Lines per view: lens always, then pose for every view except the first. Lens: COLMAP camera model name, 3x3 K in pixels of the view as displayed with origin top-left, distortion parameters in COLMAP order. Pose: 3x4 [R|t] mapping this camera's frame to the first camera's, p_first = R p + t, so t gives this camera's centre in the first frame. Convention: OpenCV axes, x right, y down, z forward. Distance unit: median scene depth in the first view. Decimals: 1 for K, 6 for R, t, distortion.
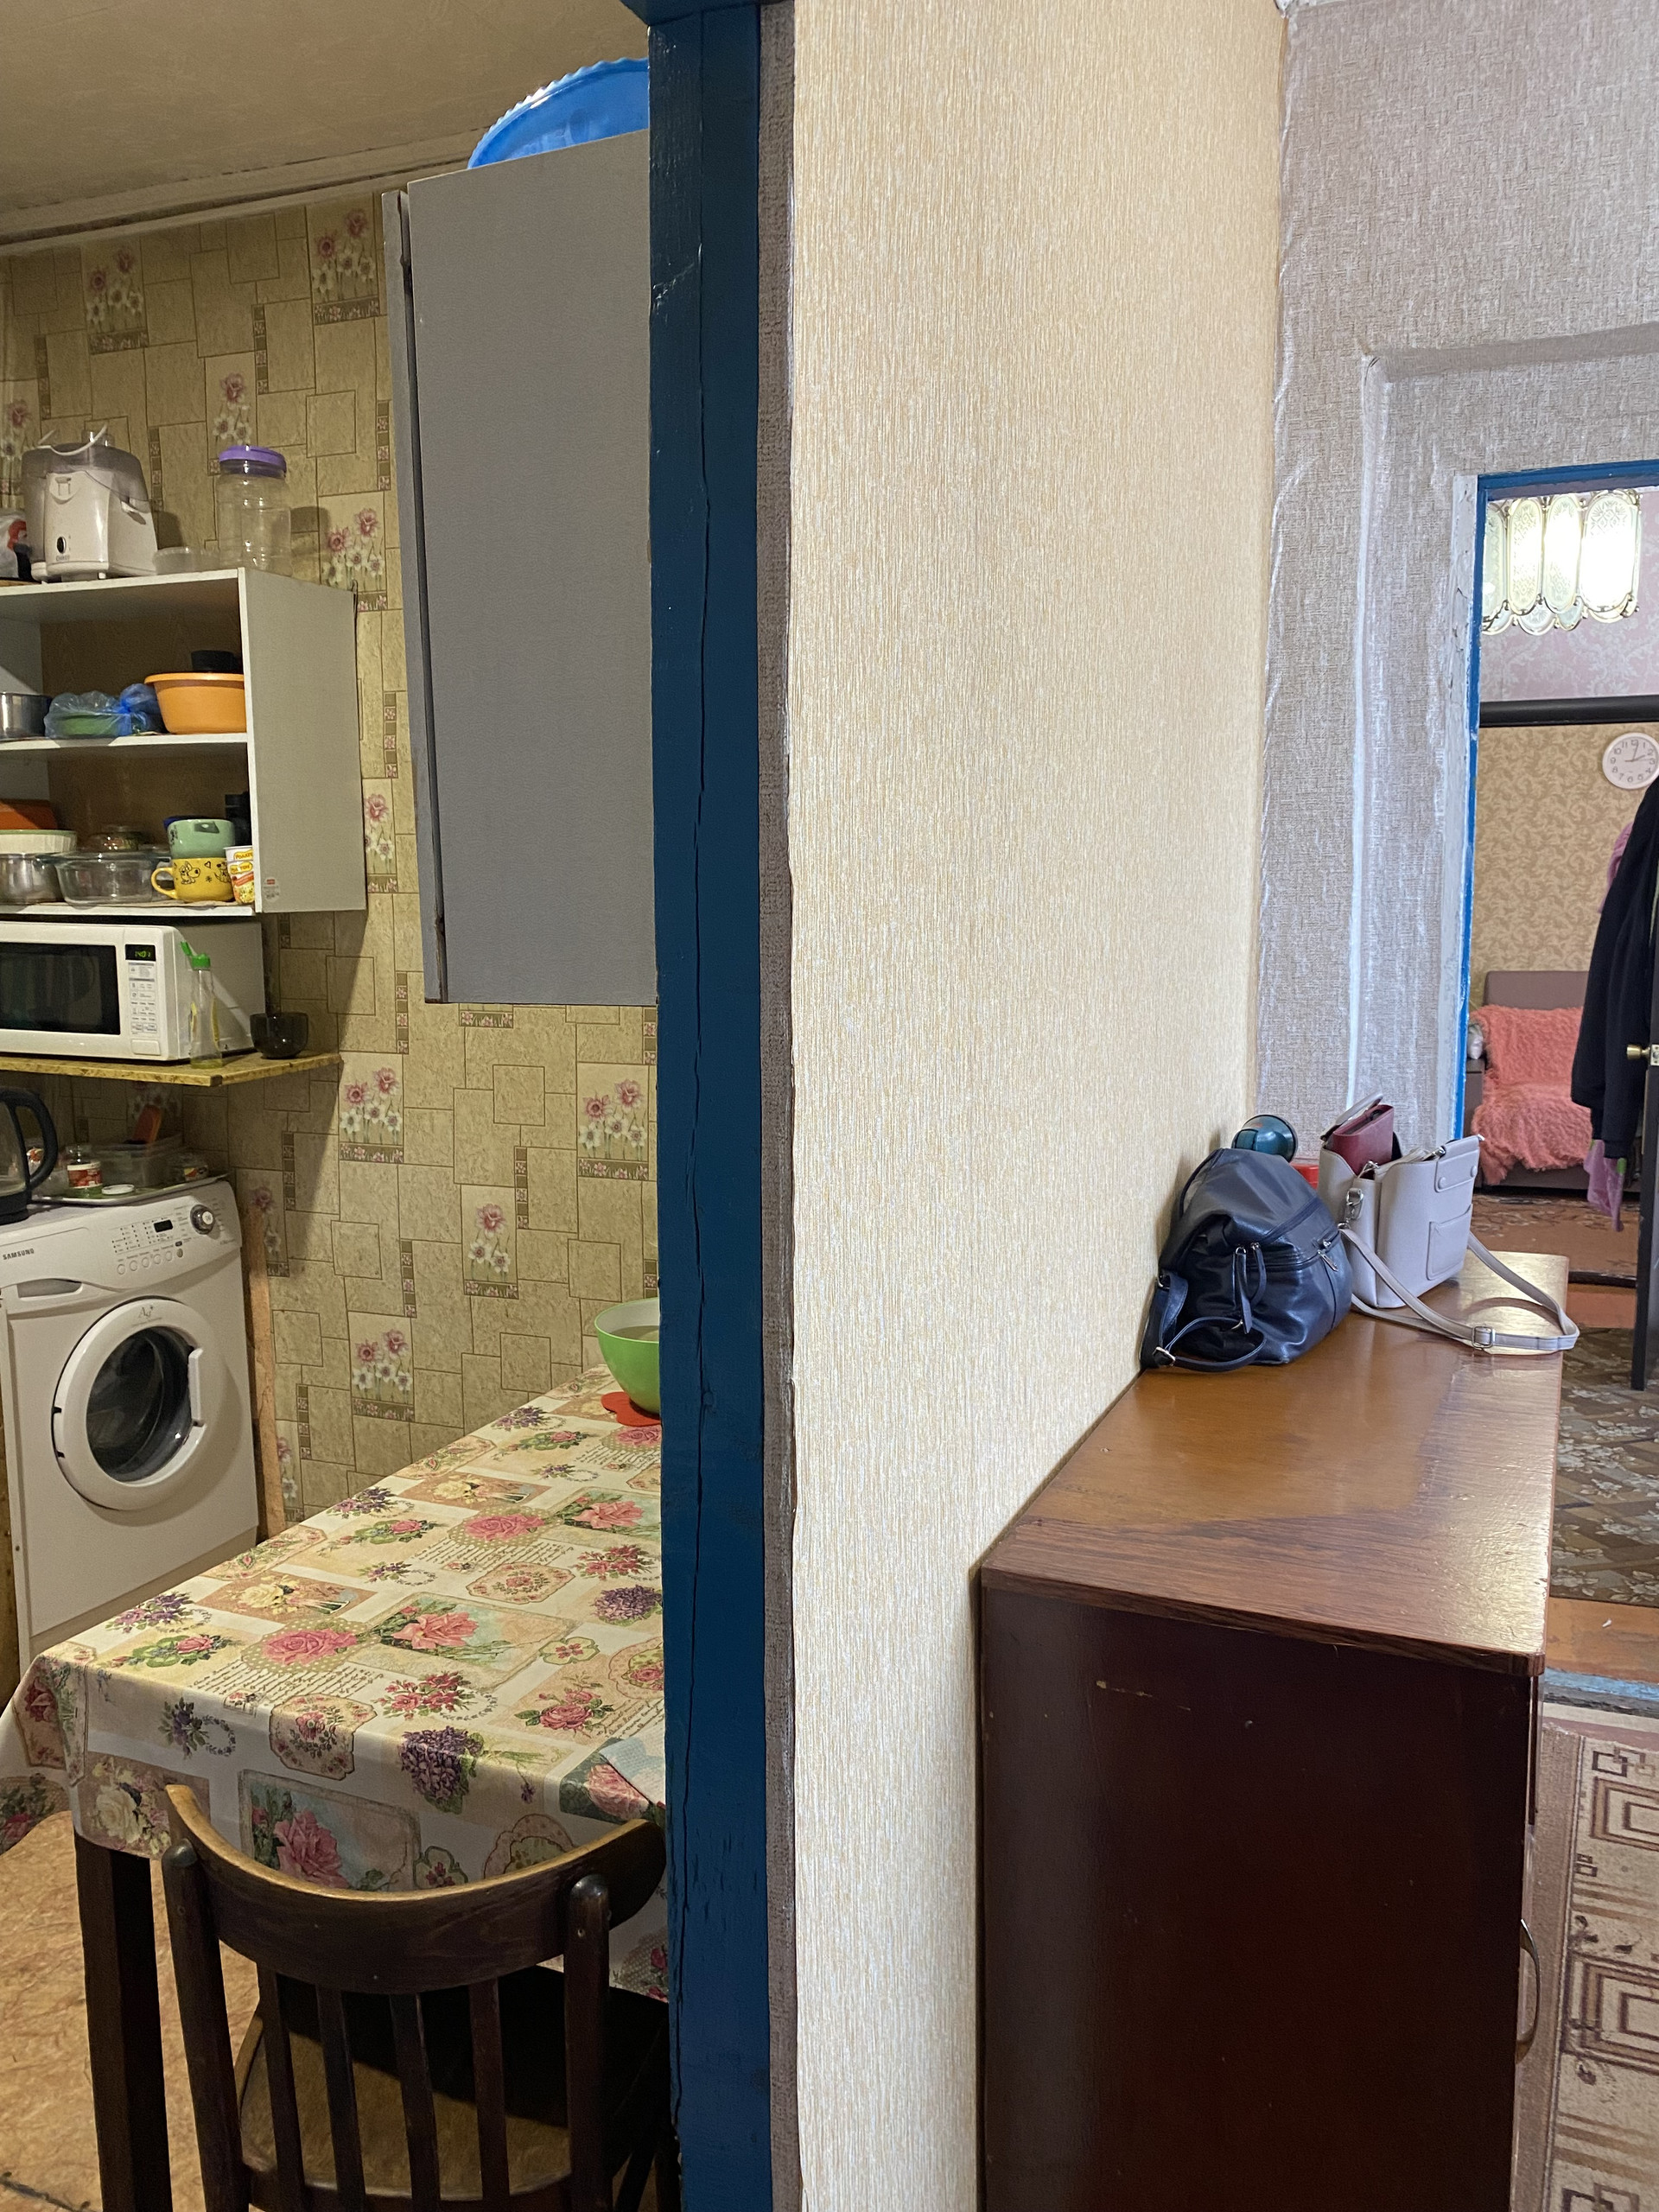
lens RADIAL K [[1714.0, 0, 808.8], [0, 1714.0, 1097.6], [0, 0, 1]] dist [0.004934, 0.000111]
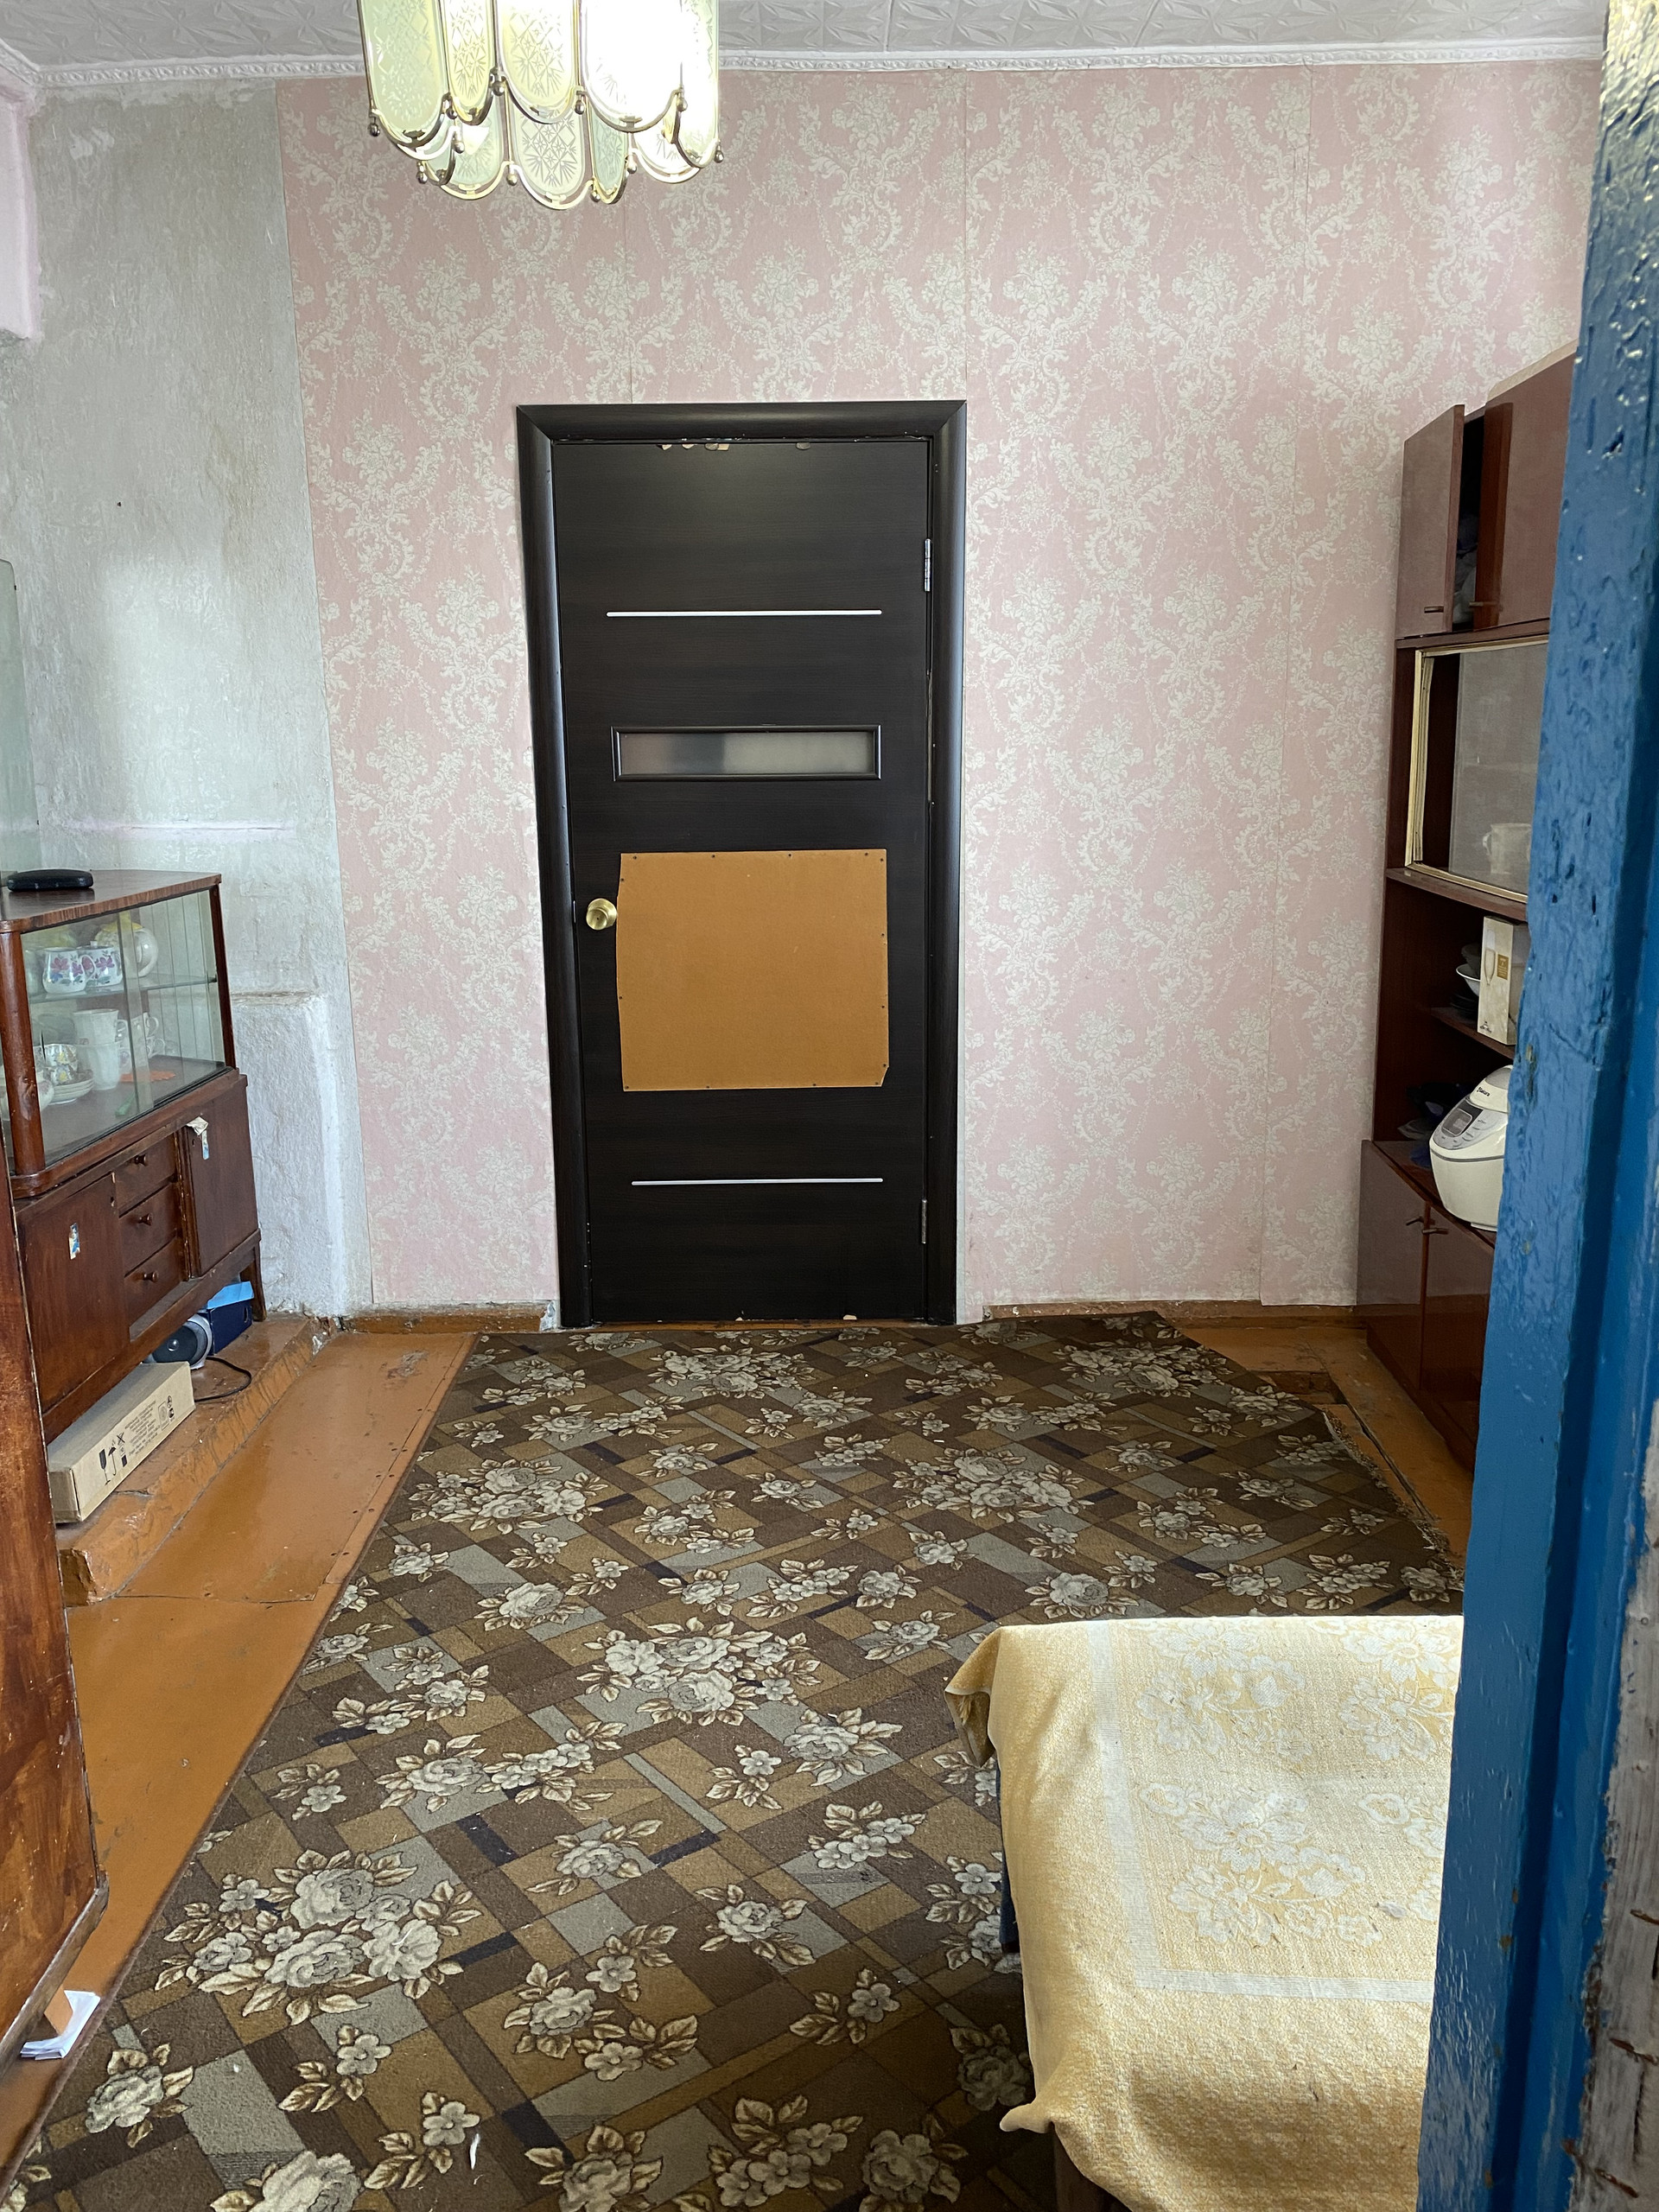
lens RADIAL K [[1683.8, 0, 844.0], [0, 1683.8, 1064.5], [0, 0, 1]] dist [-0.021324, 0.007051]
pose [[0.933592, -0.080542, 0.349169, 0.322260], [0.047665, 0.993666, 0.101761, -0.062173], [-0.355154, -0.078360, 0.931518, 0.497128]]
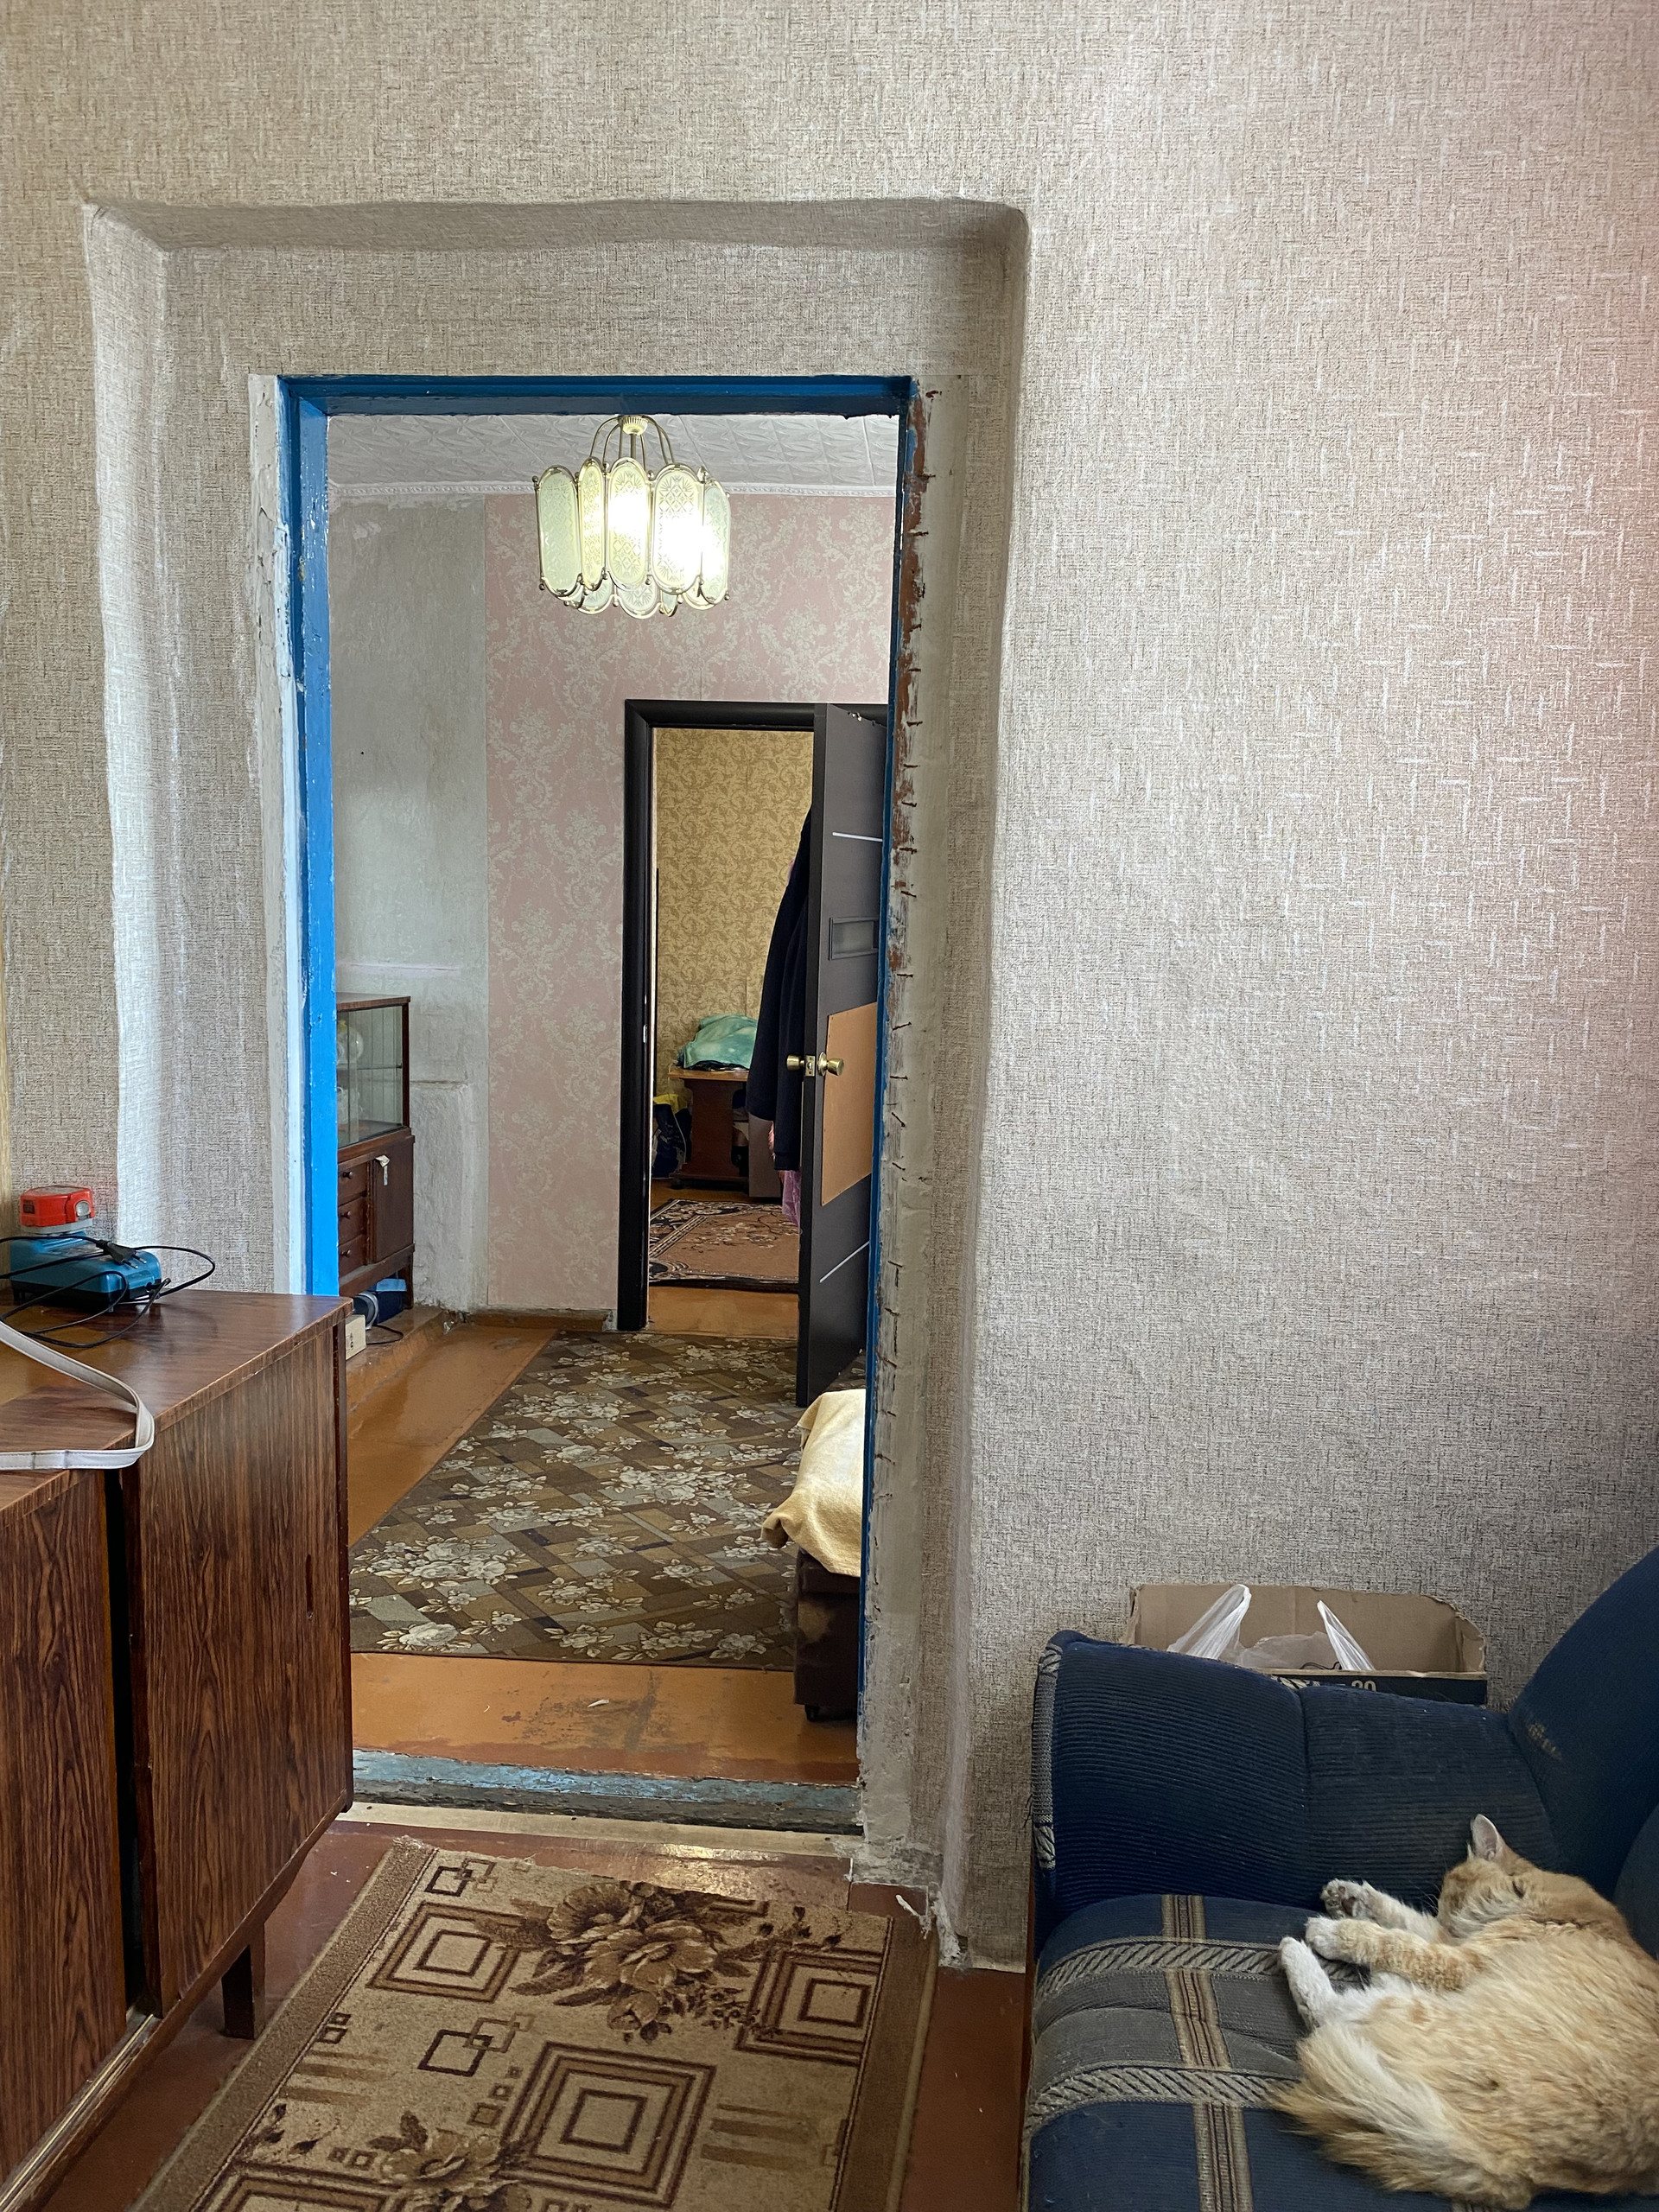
lens RADIAL K [[1702.7, 0, 837.8], [0, 1702.7, 1088.8], [0, 0, 1]] dist [0.005658, -0.002844]
pose [[0.958633, 0.001117, 0.284644, 0.275367], [0.002430, 0.999924, -0.012107, -0.000018], [-0.284636, 0.012298, 0.958557, 0.078691]]
